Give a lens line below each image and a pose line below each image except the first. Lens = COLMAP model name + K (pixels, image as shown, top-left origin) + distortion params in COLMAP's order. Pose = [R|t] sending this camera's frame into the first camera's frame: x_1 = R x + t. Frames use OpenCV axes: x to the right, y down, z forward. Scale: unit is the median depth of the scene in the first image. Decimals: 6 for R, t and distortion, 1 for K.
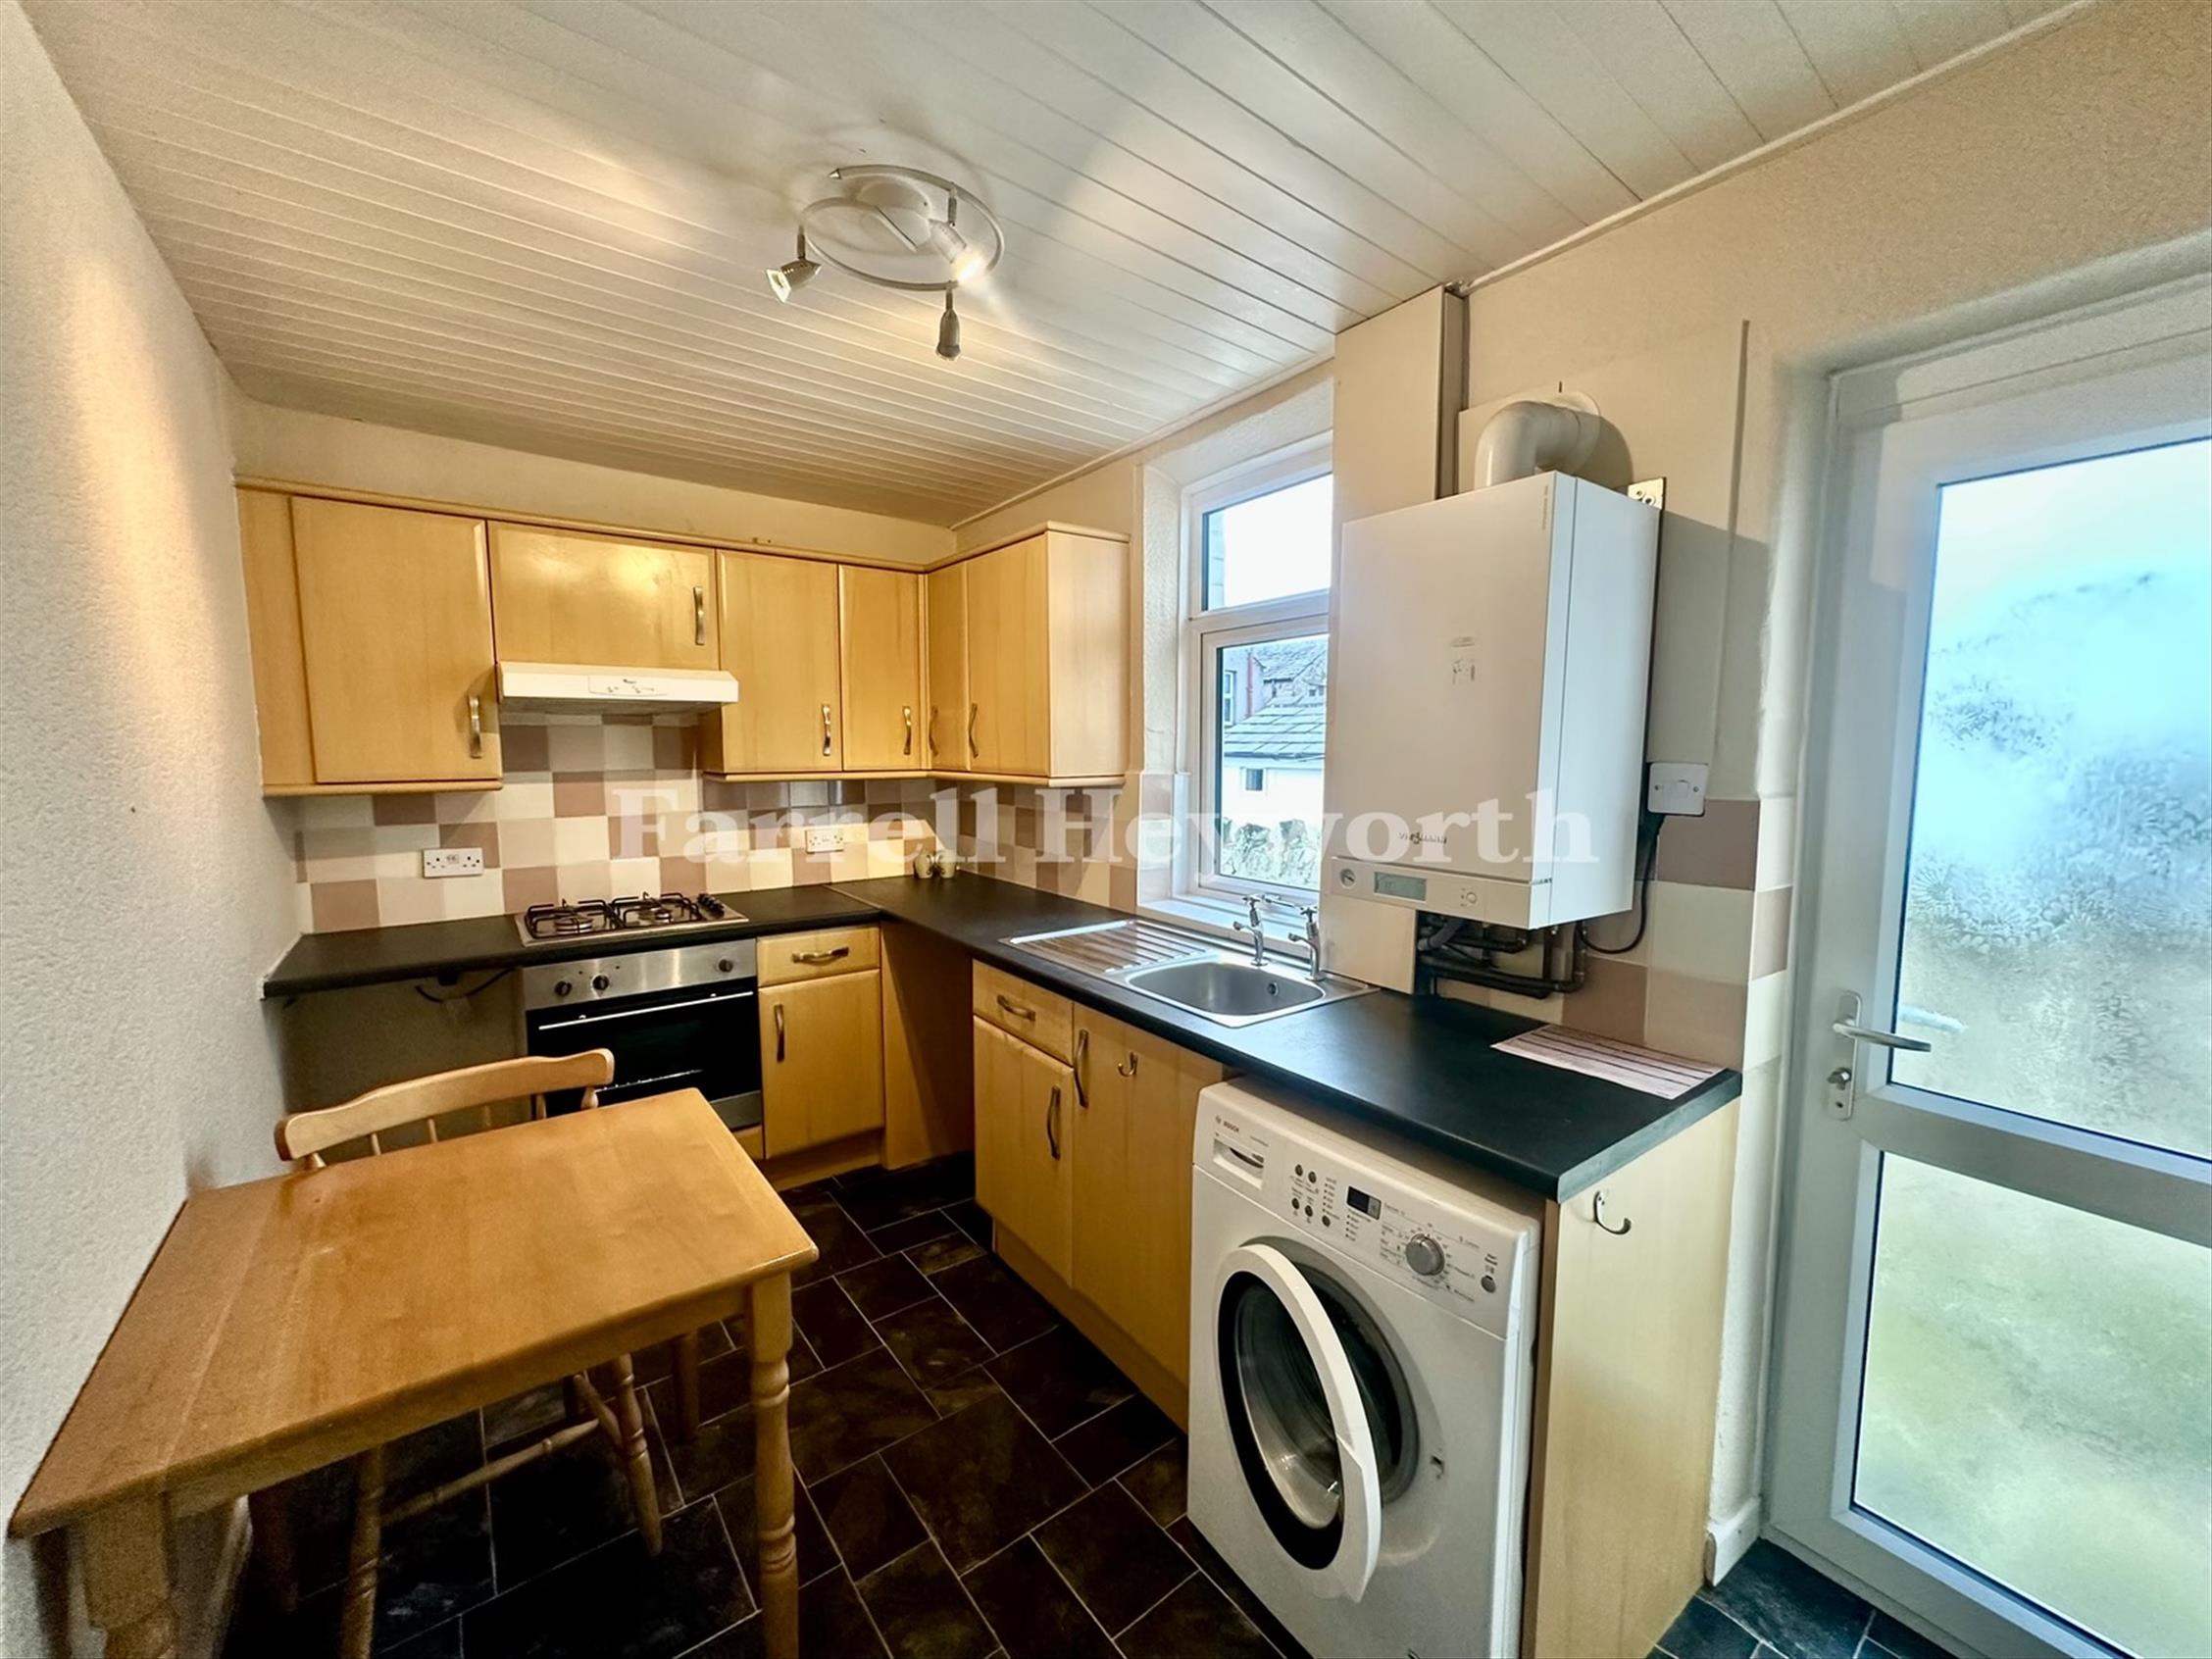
lens RADIAL K [[872.6, 0, 1106.0], [0, 872.6, 829.5], [0, 0, 1]] dist [-0.003485, -0.000138]
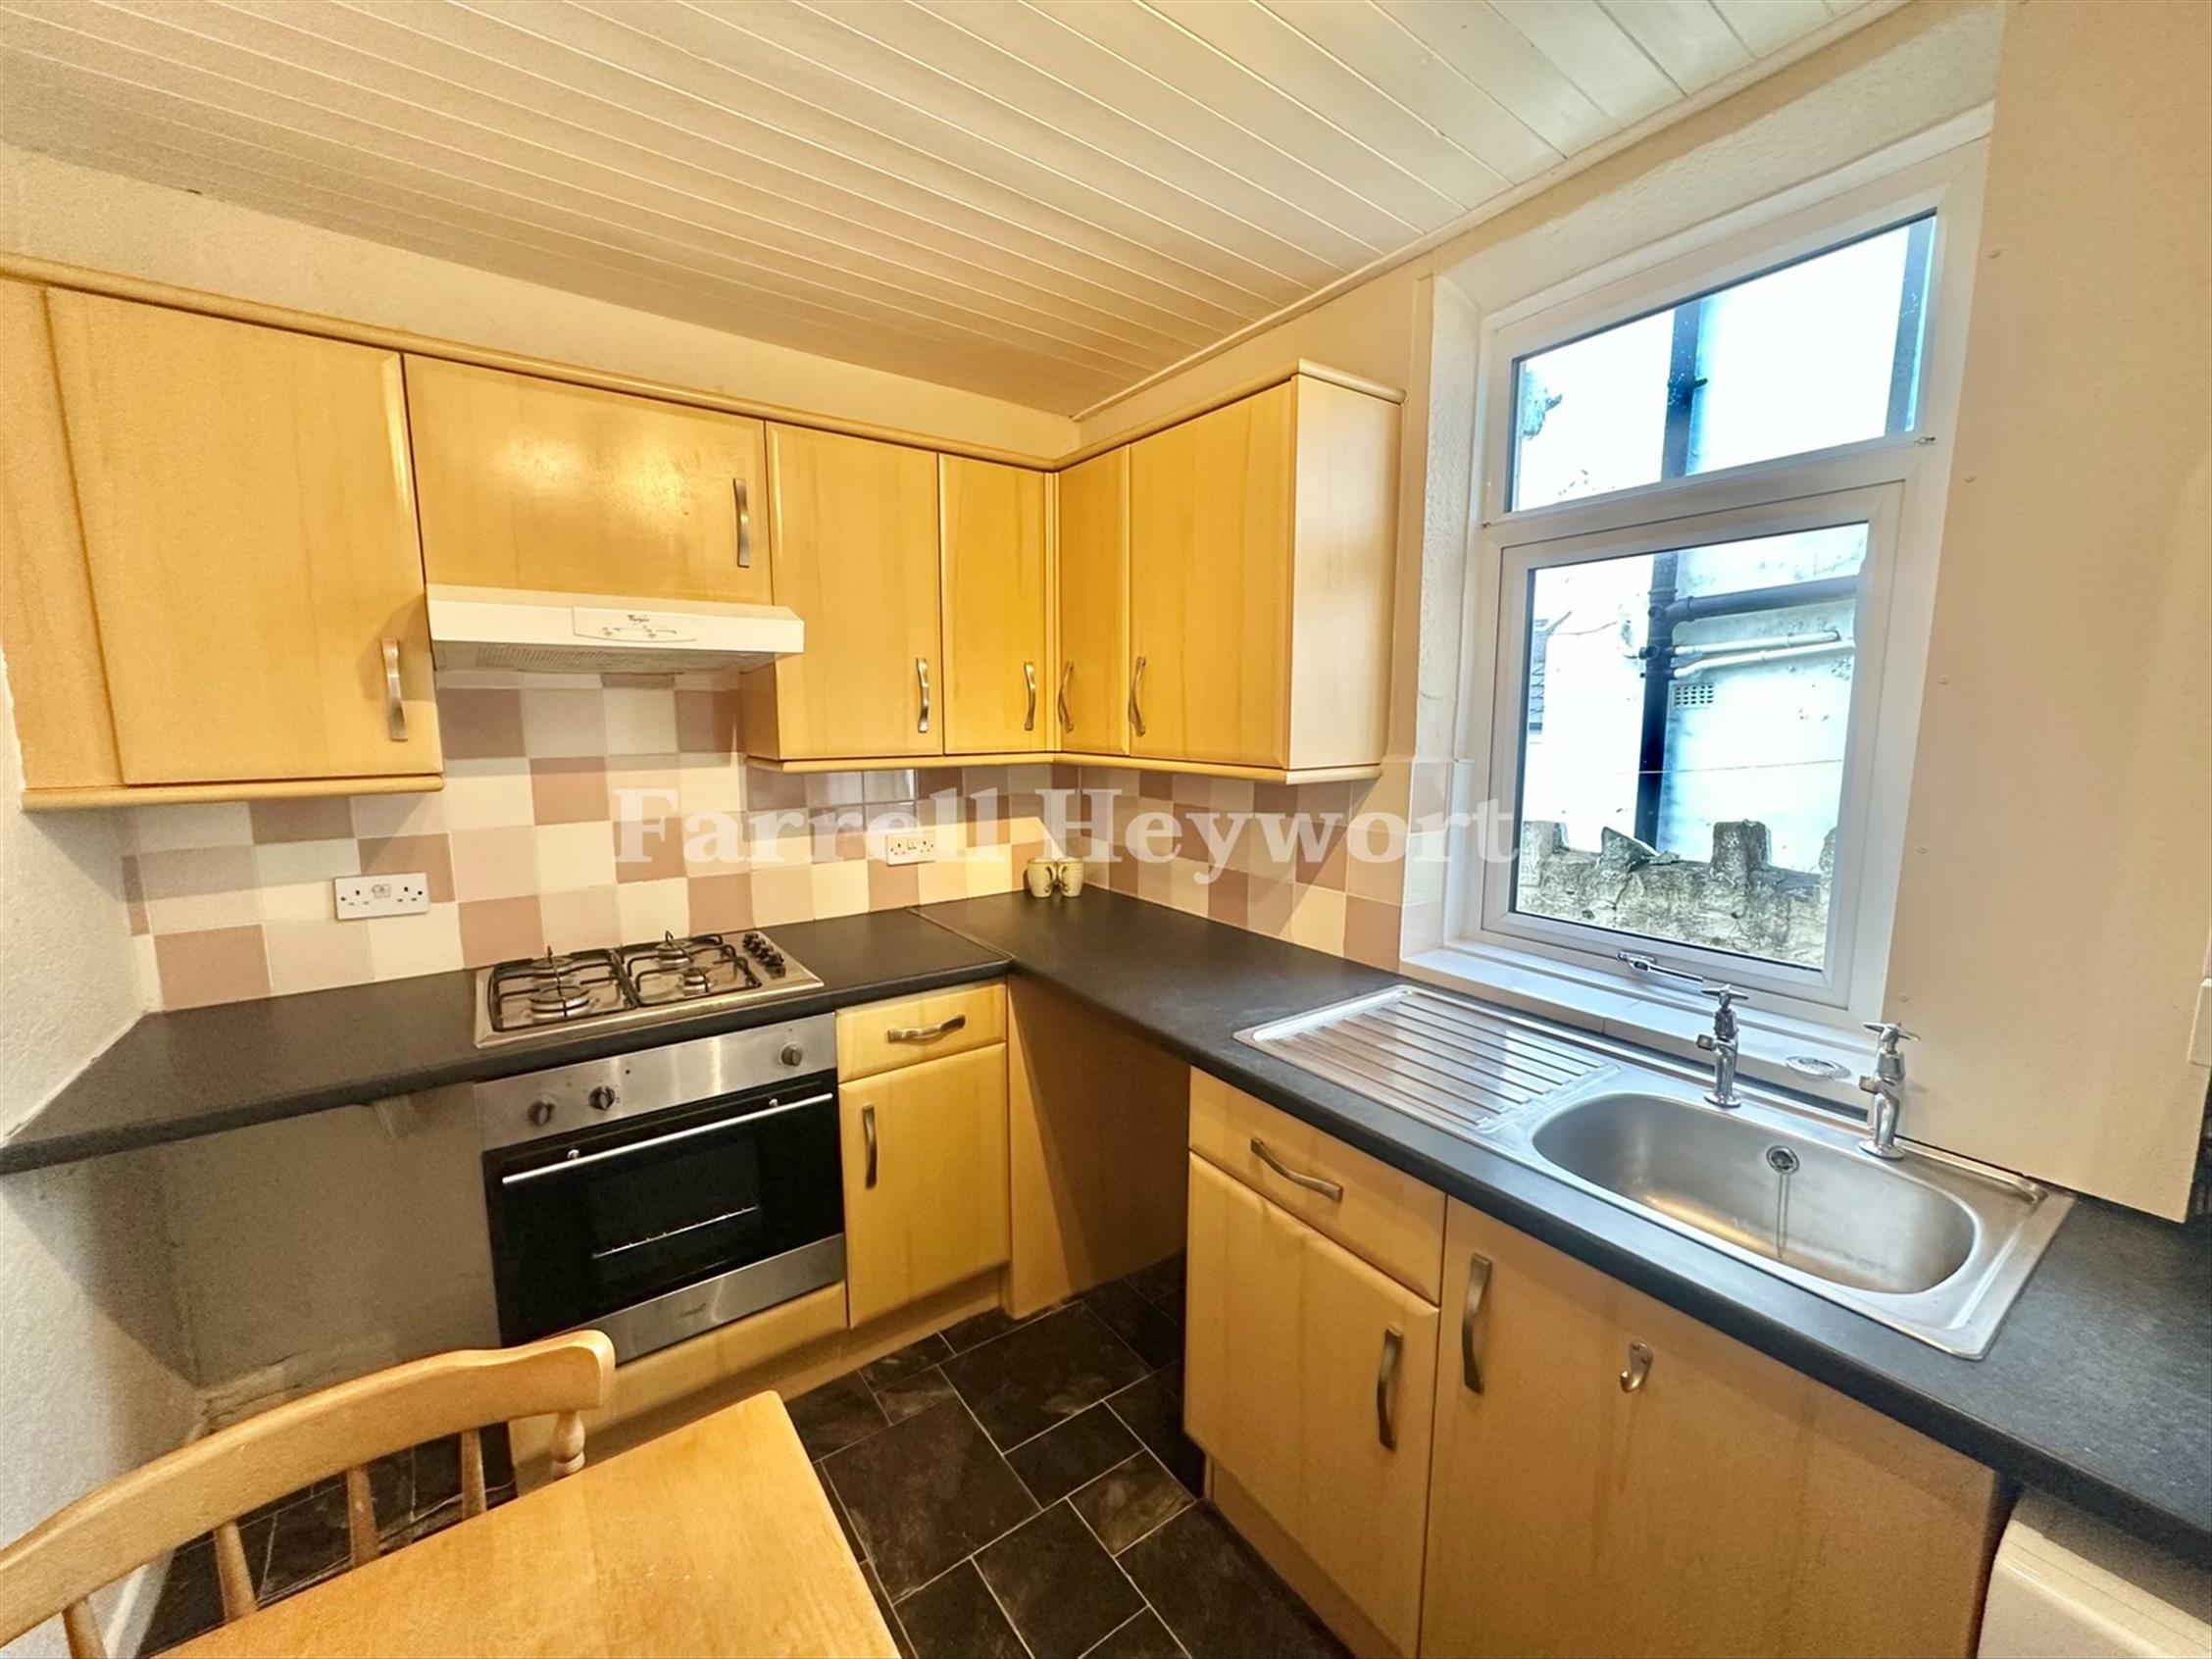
lens RADIAL K [[872.6, 0, 1106.0], [0, 872.6, 829.5], [0, 0, 1]] dist [-0.003485, -0.000138]
pose [[0.999815, 0.002376, -0.019092, -0.178912], [-0.001645, 0.999269, 0.038181, -0.038368], [0.019169, -0.038143, 0.999088, 0.339238]]
